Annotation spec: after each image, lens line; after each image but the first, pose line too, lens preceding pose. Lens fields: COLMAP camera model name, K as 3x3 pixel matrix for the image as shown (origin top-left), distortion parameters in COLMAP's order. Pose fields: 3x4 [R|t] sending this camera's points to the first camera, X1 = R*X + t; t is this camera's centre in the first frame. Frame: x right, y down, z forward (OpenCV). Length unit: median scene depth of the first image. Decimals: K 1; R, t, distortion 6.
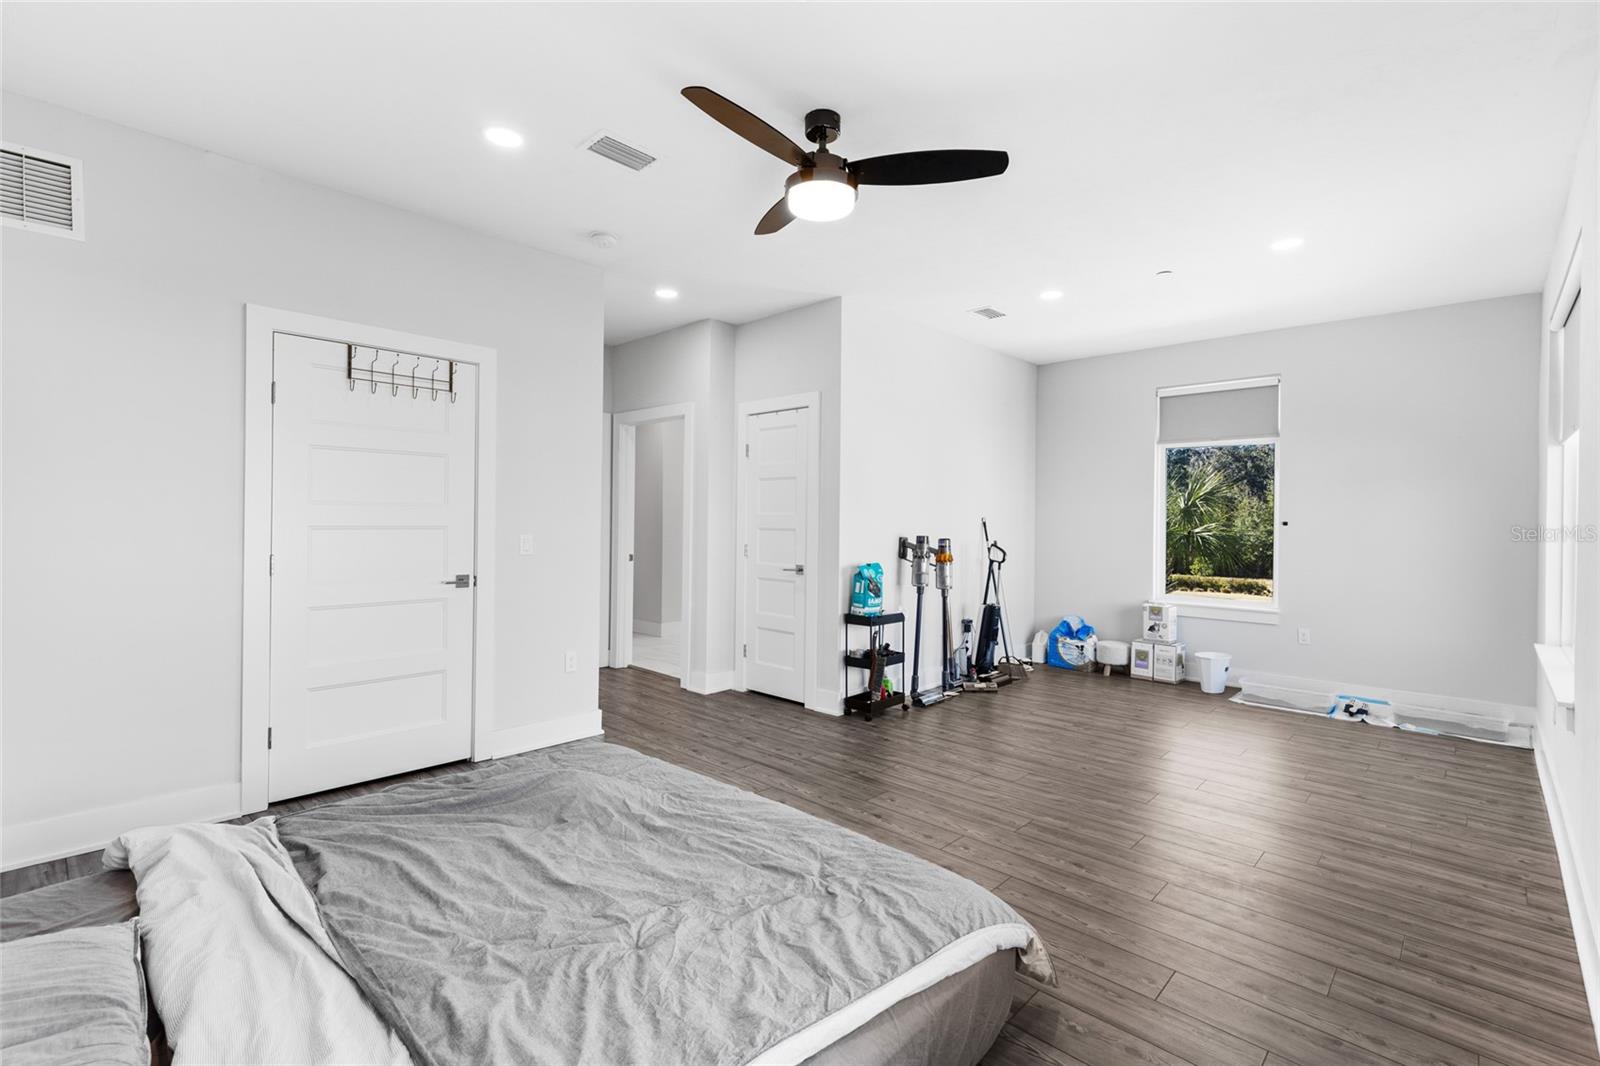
lens RADIAL K [[721.6, 0, 794.8], [0, 721.6, 527.8], [0, 0, 1]] dist [0.005383, -0.000388]
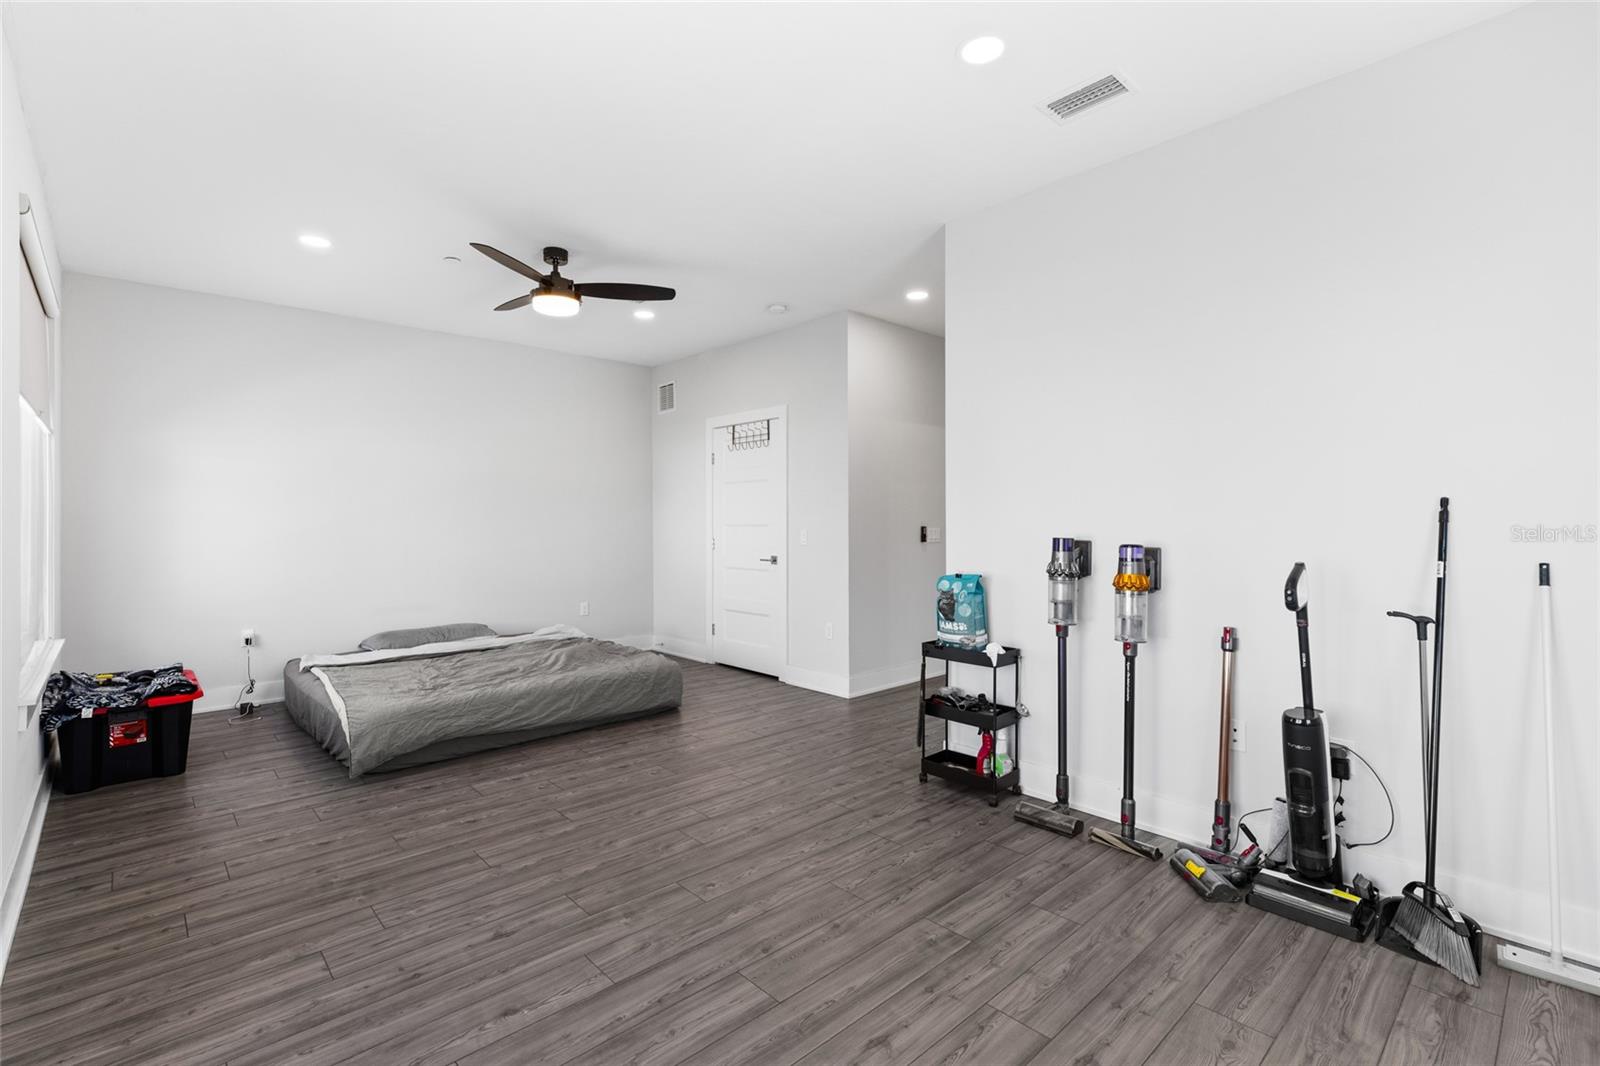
lens RADIAL K [[721.6, 0, 794.8], [0, 721.6, 527.8], [0, 0, 1]] dist [0.005383, -0.000388]
pose [[-0.062339, -0.005223, -0.998041, 1.204679], [-0.010091, 0.999938, -0.004603, 0.012492], [0.998004, 0.009784, -0.062388, 1.276282]]
